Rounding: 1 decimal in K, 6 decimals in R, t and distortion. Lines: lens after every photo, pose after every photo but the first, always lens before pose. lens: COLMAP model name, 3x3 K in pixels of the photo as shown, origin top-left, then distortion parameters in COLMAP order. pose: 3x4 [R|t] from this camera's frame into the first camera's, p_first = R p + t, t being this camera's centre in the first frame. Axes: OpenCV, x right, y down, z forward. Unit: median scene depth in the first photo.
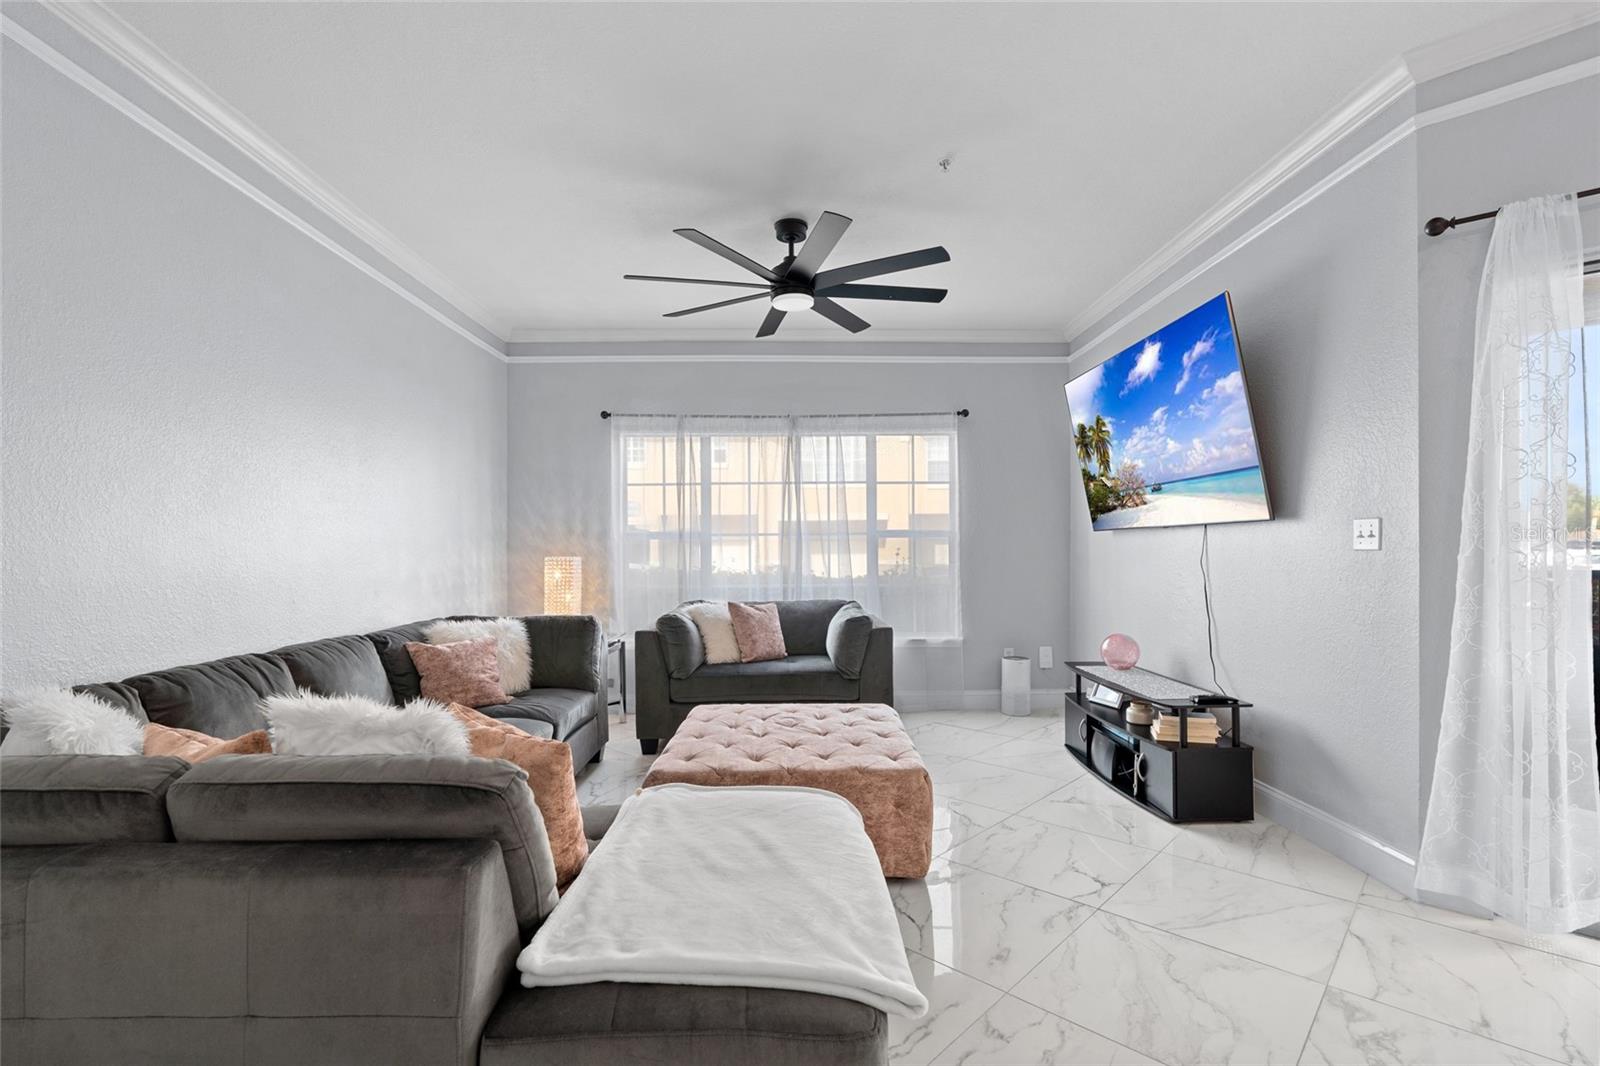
lens RADIAL K [[732.9, 0, 809.5], [0, 732.9, 551.1], [0, 0, 1]] dist [-0.009360, 0.000258]
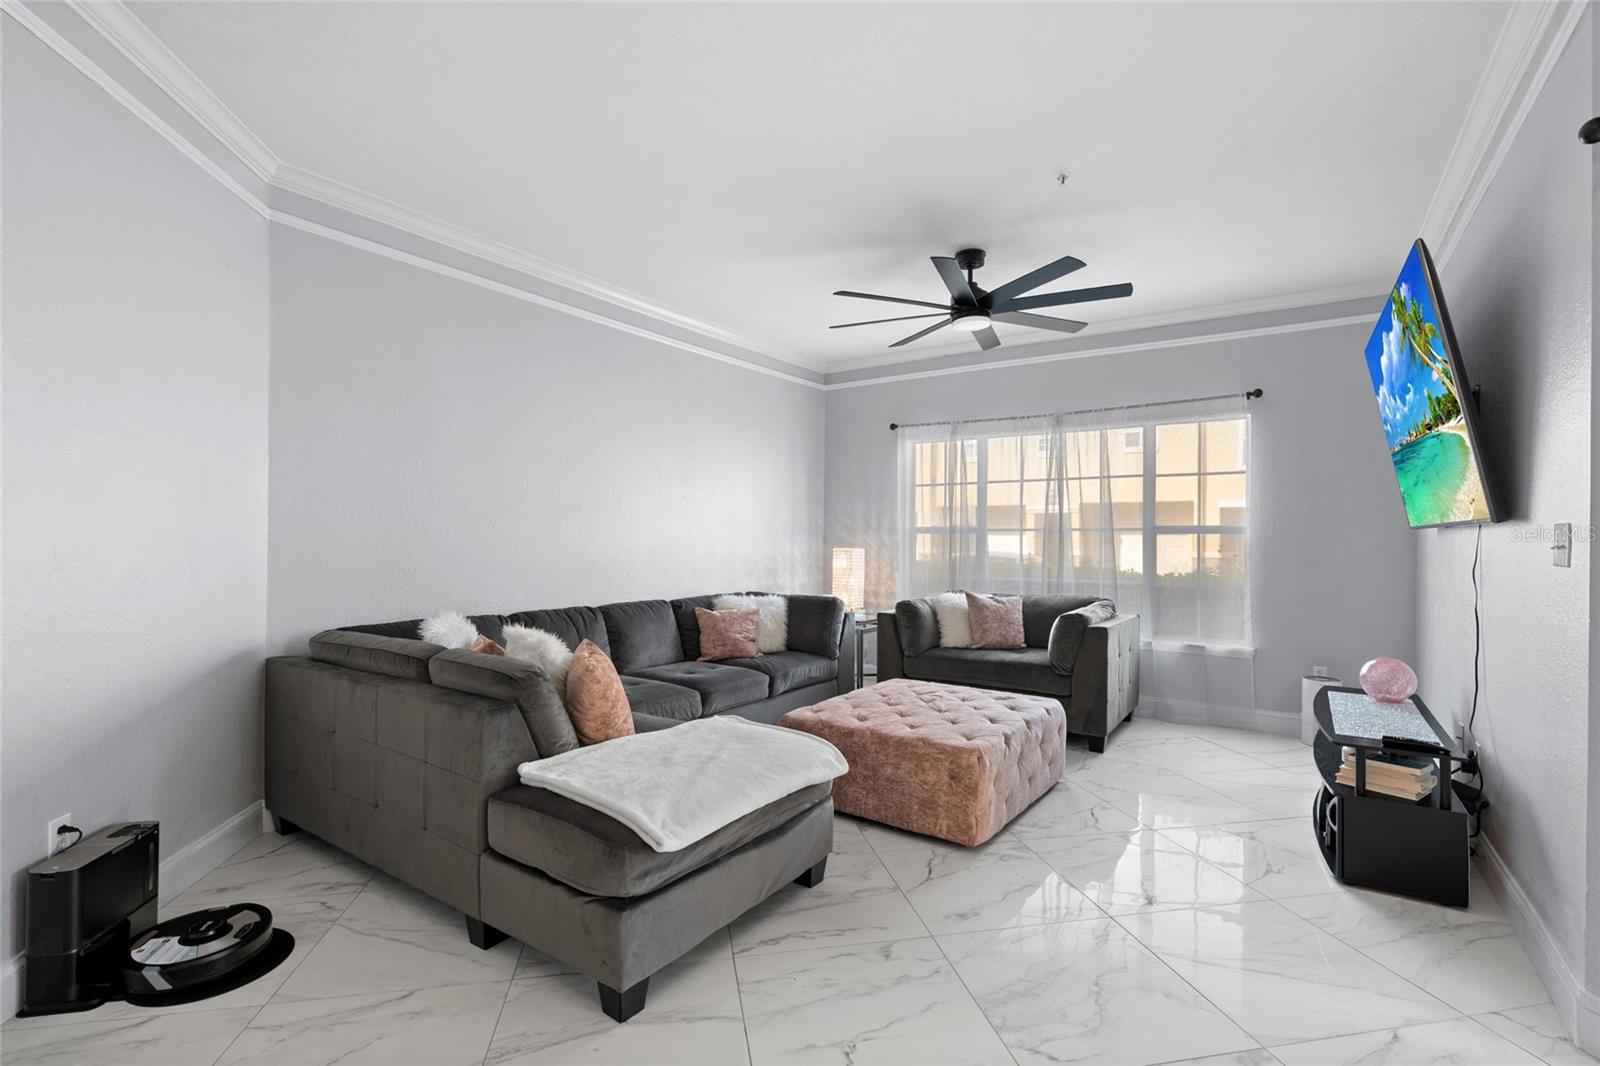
lens RADIAL K [[724.3, 0, 800.0], [0, 724.3, 533.0], [0, 0, 1]] dist [-0.004548, 0.000339]
pose [[0.813893, 0.007378, -0.580969, 0.334608], [-0.011076, 0.999935, -0.002817, -0.014791], [0.580910, 0.008727, 0.813921, -0.030039]]
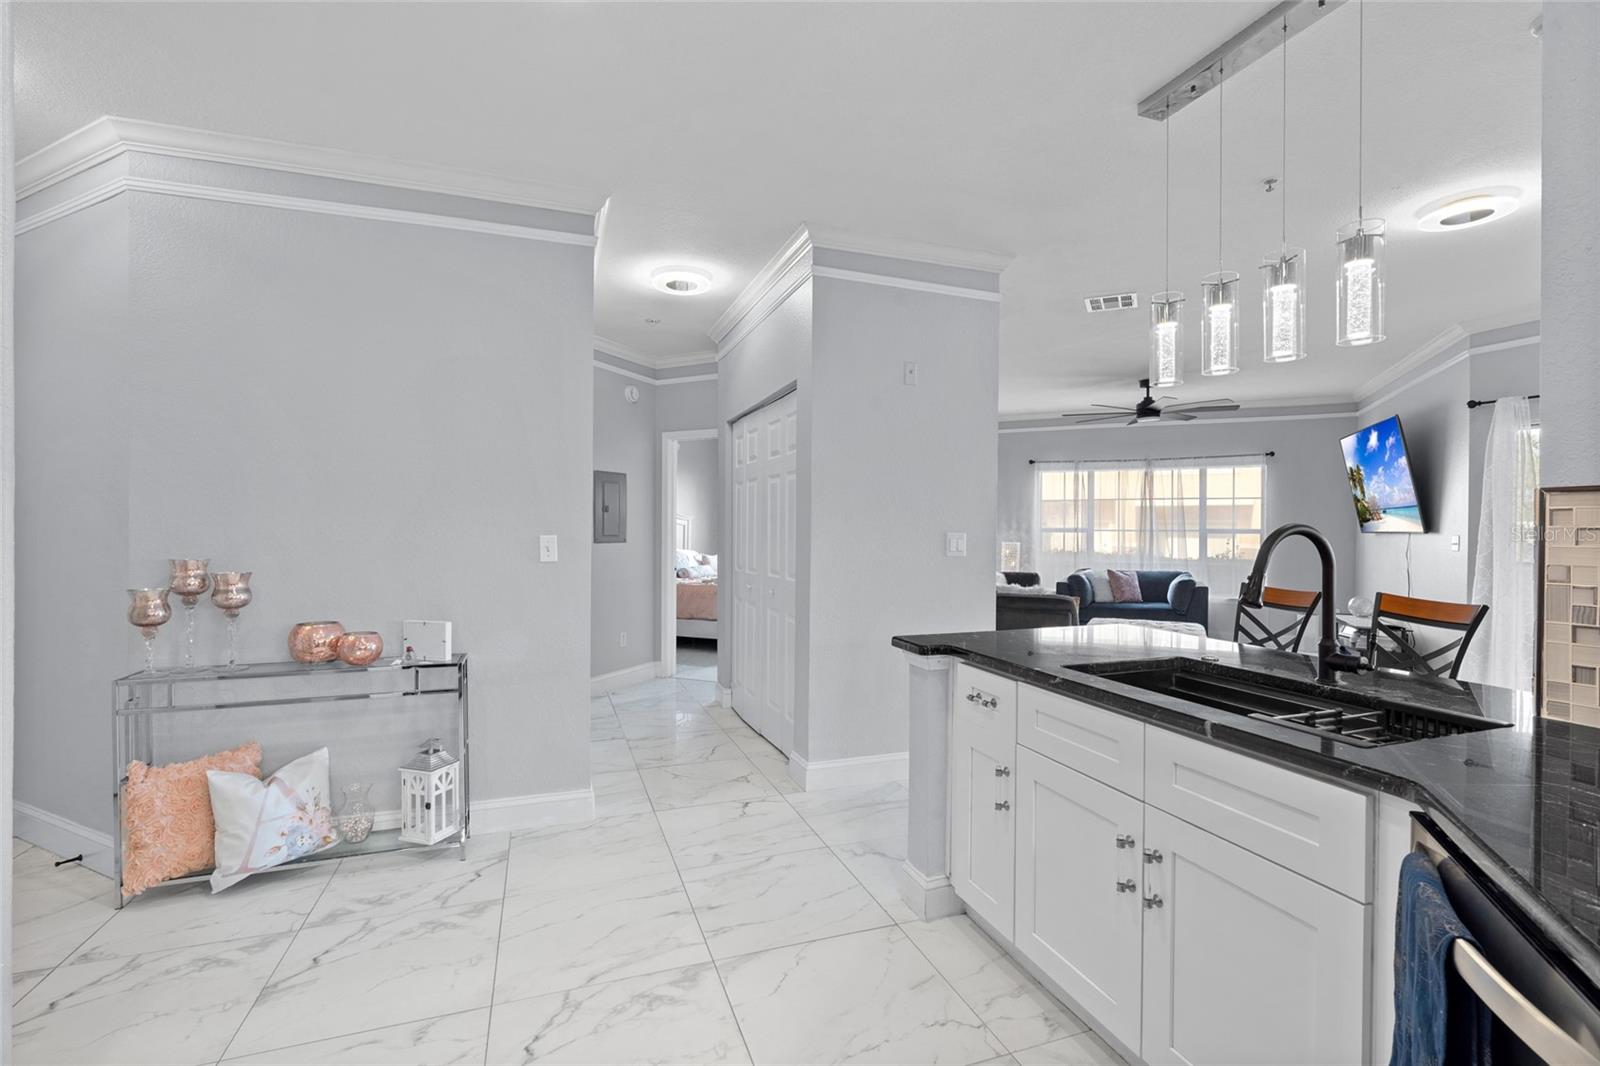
lens RADIAL K [[702.2, 0, 819.7], [0, 702.2, 532.0], [0, 0, 1]] dist [0.000290, 0.000467]
pose [[0.897016, 0.015806, -0.441715, 0.017292], [-0.013814, 0.999875, 0.007727, -0.028044], [0.441782, -0.000829, 0.897122, -0.923305]]
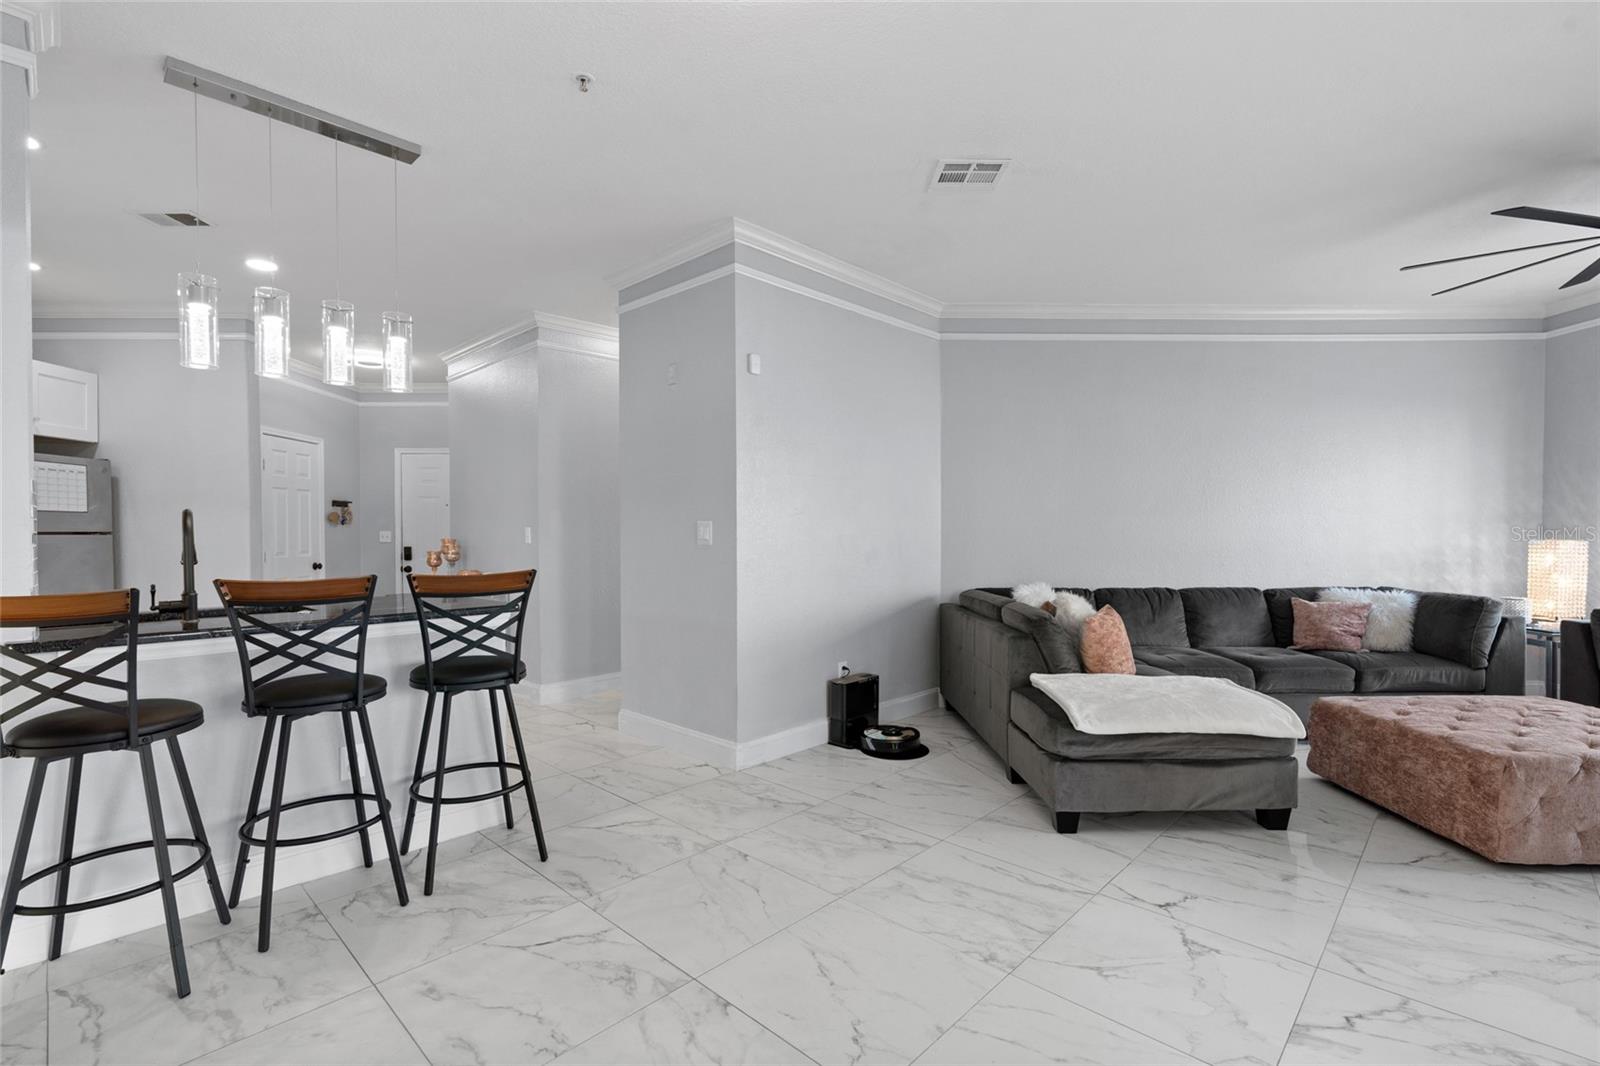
lens RADIAL K [[726.0, 0, 813.5], [0, 726.0, 525.2], [0, 0, 1]] dist [-0.002497, 0.001405]
pose [[0.015356, -0.000070, -0.999882, 0.672206], [0.003323, 0.999994, -0.000019, -0.017002], [0.999877, -0.003323, 0.015356, 0.015780]]
